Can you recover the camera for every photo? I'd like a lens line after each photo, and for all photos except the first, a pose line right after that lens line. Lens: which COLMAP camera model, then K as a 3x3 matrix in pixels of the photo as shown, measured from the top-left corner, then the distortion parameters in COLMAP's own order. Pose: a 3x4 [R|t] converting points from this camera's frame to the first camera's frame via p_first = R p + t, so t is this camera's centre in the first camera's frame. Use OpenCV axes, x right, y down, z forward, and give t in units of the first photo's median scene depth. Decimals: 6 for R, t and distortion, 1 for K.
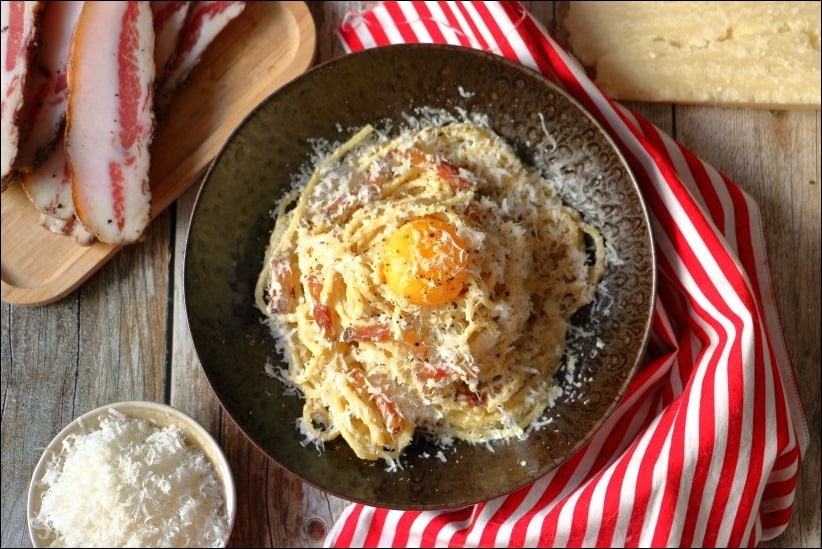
lens RADIAL K [[1646.3, 0, 411.0], [0, 1646.3, 274.5], [0, 0, 1]] dist [0.113372, 0.245707]
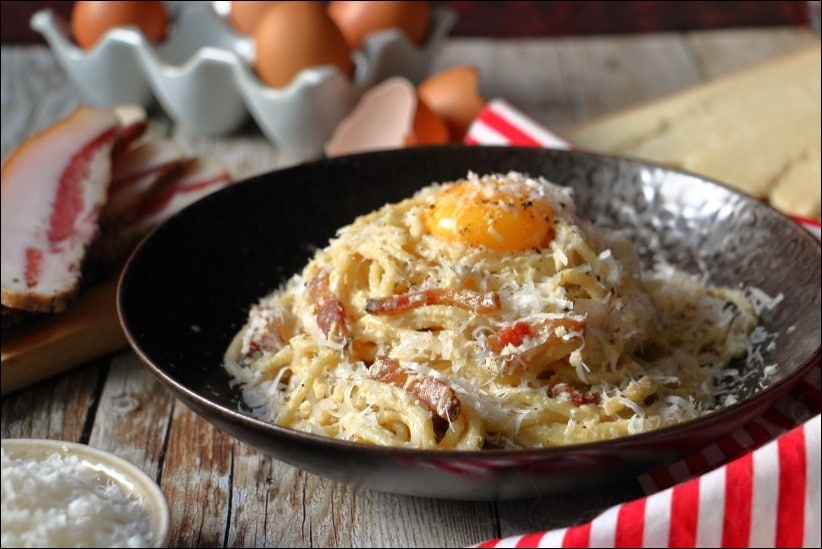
lens RADIAL K [[1824.8, 0, 410.9], [0, 1824.8, 256.4], [0, 0, 1]] dist [0.137746, 0.489776]
pose [[0.999629, -0.005306, 0.026714, -0.040921], [0.025098, 0.560359, -0.827869, 0.593663], [-0.010577, 0.828233, 0.560284, 0.572655]]
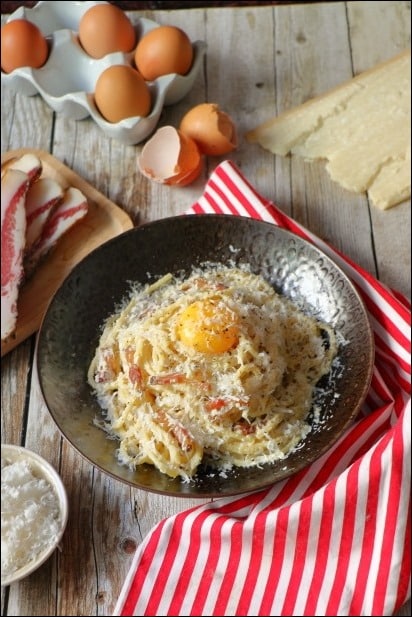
lens RADIAL K [[1091.9, 0, 206.0], [0, 1091.9, 308.5], [0, 0, 1]] dist [0.066350, 0.192252]
pose [[0.999737, -0.022486, -0.004448, 0.011133], [0.018355, 0.901581, -0.432221, 0.368480], [0.013729, 0.432025, 0.901757, 0.144031]]
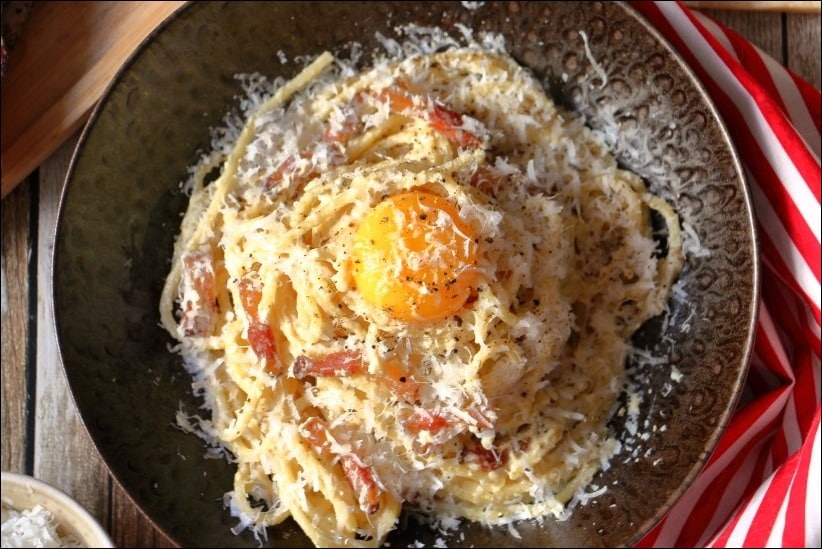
lens RADIAL K [[2534.6, 0, 411.0], [0, 2534.6, 274.5], [0, 0, 1]] dist [0.345552, 0.894276]
pose [[0.999879, -0.014441, 0.005824, 0.001439], [0.014414, 0.999886, 0.004527, -0.004938], [-0.005889, -0.004442, 0.999973, -0.033367]]
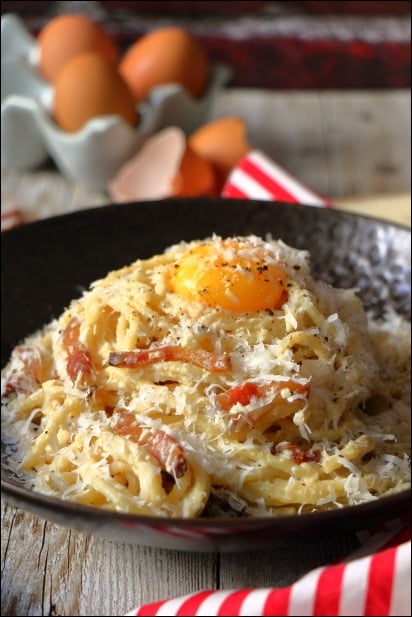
lens RADIAL K [[1369.7, 0, 206.0], [0, 1369.7, 308.5], [0, 0, 1]] dist [0.137746, 0.489776]
pose [[0.999614, 0.026643, 0.007900, -0.005161], [-0.009970, 0.609207, -0.792949, 0.465170], [-0.025939, 0.792564, 0.609237, 0.615278]]
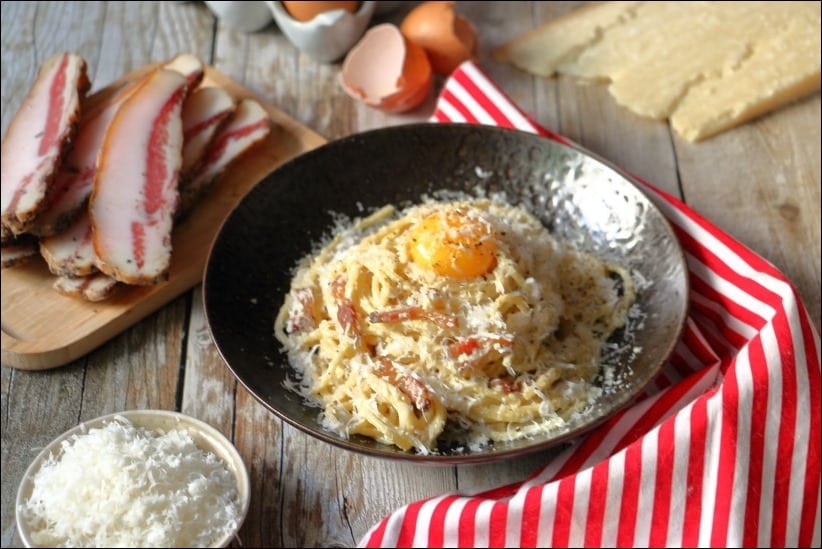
lens RADIAL K [[1824.8, 0, 410.9], [0, 1824.8, 256.4], [0, 0, 1]] dist [0.137746, 0.489776]
pose [[0.999644, -0.010387, 0.024567, -0.041477], [0.023136, 0.795959, -0.604908, 0.634355], [-0.013271, 0.605261, 0.795917, 0.128105]]
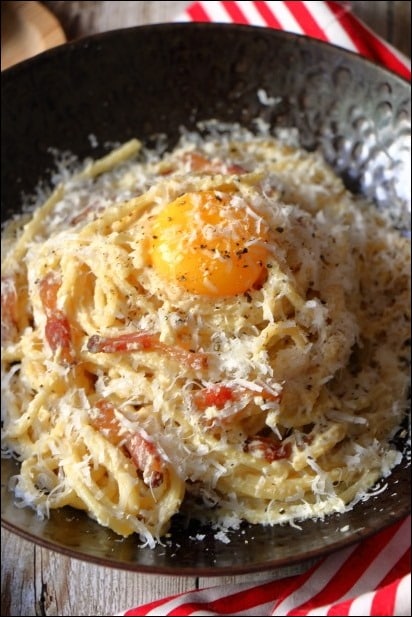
lens RADIAL K [[2435.2, 0, 206.0], [0, 2435.2, 308.5], [0, 0, 1]] dist [0.465590, 3.050893]
pose [[0.999447, 0.033162, 0.002349, 0.006117], [-0.029040, 0.905262, -0.423861, 0.445878], [-0.016183, 0.423558, 0.905724, 0.057508]]
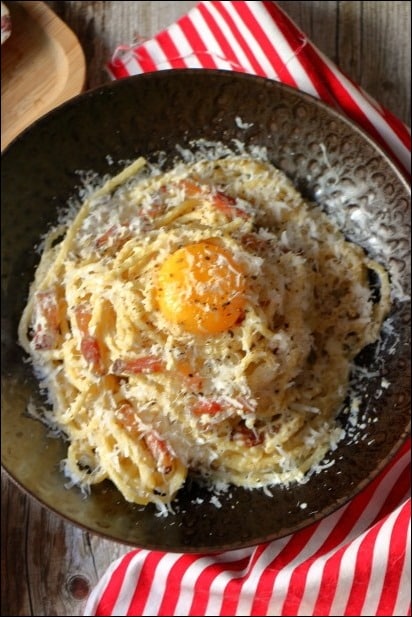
lens RADIAL K [[1902.5, 0, 205.7], [0, 1902.5, 320.9], [0, 0, 1]] dist [0.345552, 0.894276]
pose [[0.999879, 0.007501, 0.013627, -0.002760], [-0.006056, 0.994646, -0.103161, 0.119165], [-0.014328, 0.103066, 0.994571, -0.084102]]
